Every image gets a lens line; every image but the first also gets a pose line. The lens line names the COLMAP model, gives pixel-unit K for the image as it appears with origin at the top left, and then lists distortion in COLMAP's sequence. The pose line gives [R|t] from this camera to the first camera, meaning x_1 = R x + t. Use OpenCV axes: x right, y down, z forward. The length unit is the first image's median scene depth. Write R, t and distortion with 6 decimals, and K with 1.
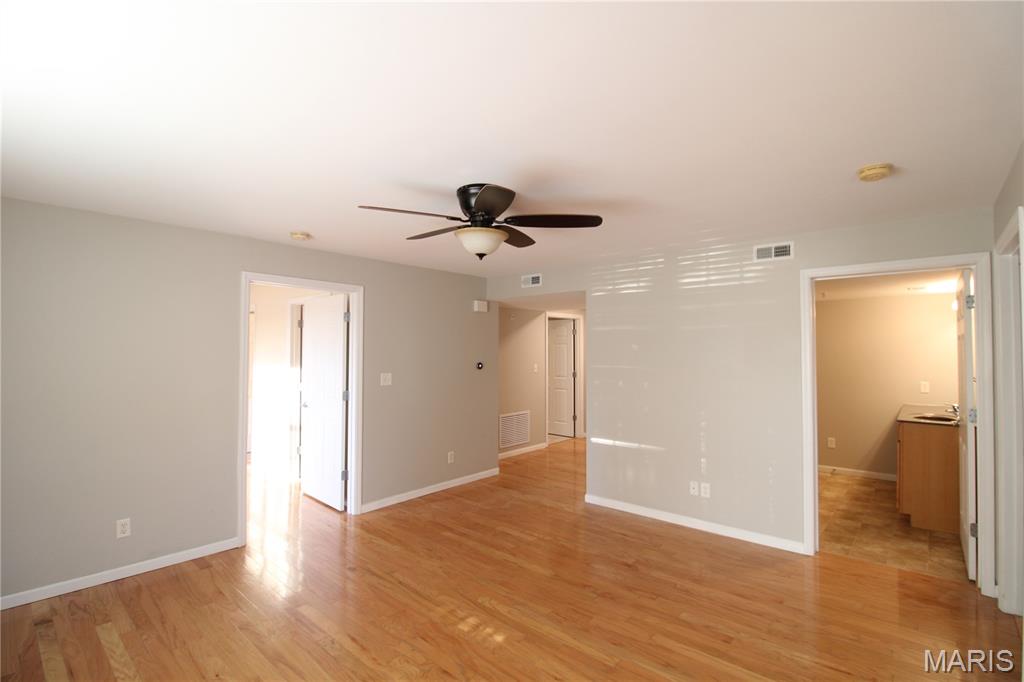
lens RADIAL K [[479.4, 0, 516.0], [0, 479.4, 338.8], [0, 0, 1]] dist [0.003159, -0.014152]
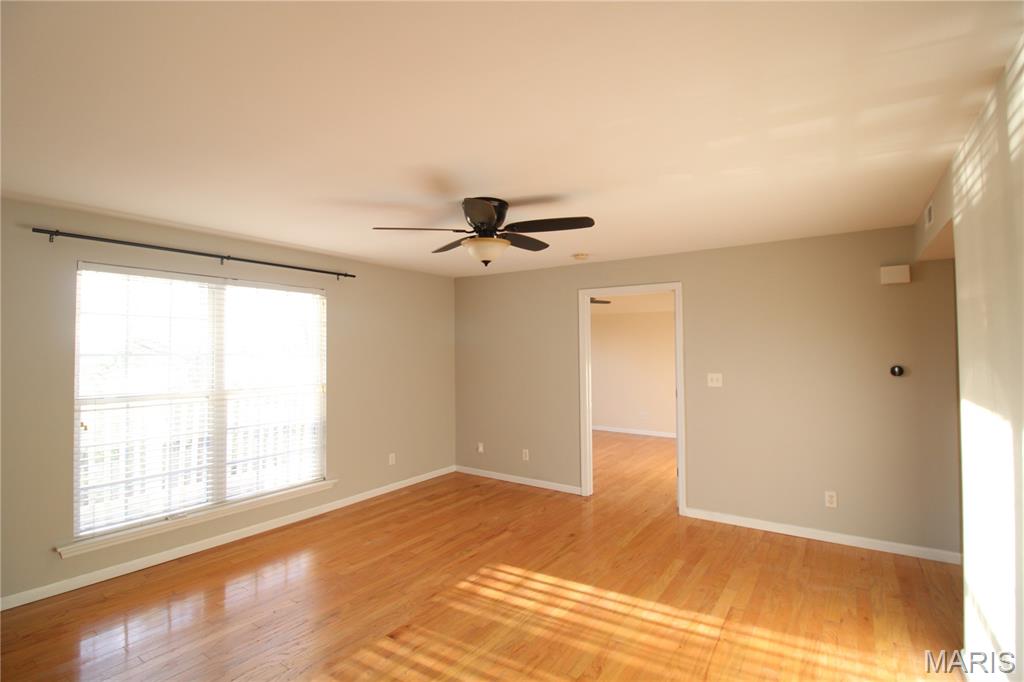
lens RADIAL K [[479.4, 0, 516.0], [0, 479.4, 338.8], [0, 0, 1]] dist [0.003159, -0.014152]
pose [[0.098246, -0.024029, -0.994872, 0.780254], [0.030822, 0.999302, -0.021092, 0.019971], [0.994685, -0.028592, 0.098918, 0.724299]]
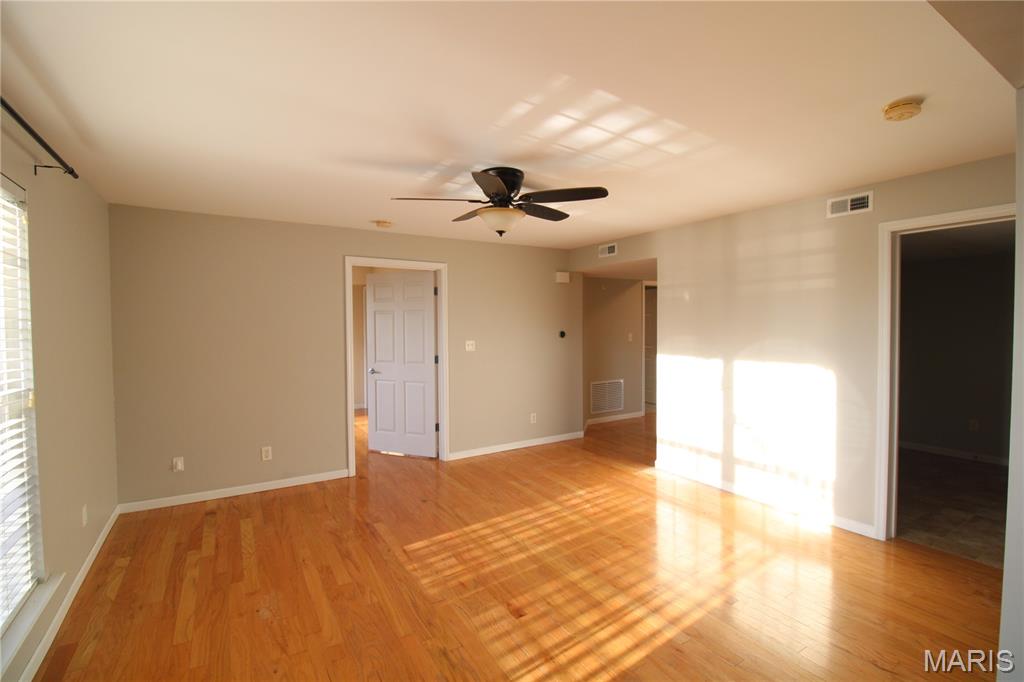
lens RADIAL K [[479.4, 0, 516.0], [0, 479.4, 338.8], [0, 0, 1]] dist [0.003159, -0.014152]
pose [[0.954196, 0.002276, -0.299174, 0.225908], [0.015244, 0.998302, 0.056216, 0.008593], [0.298794, -0.058202, 0.952541, -0.051590]]
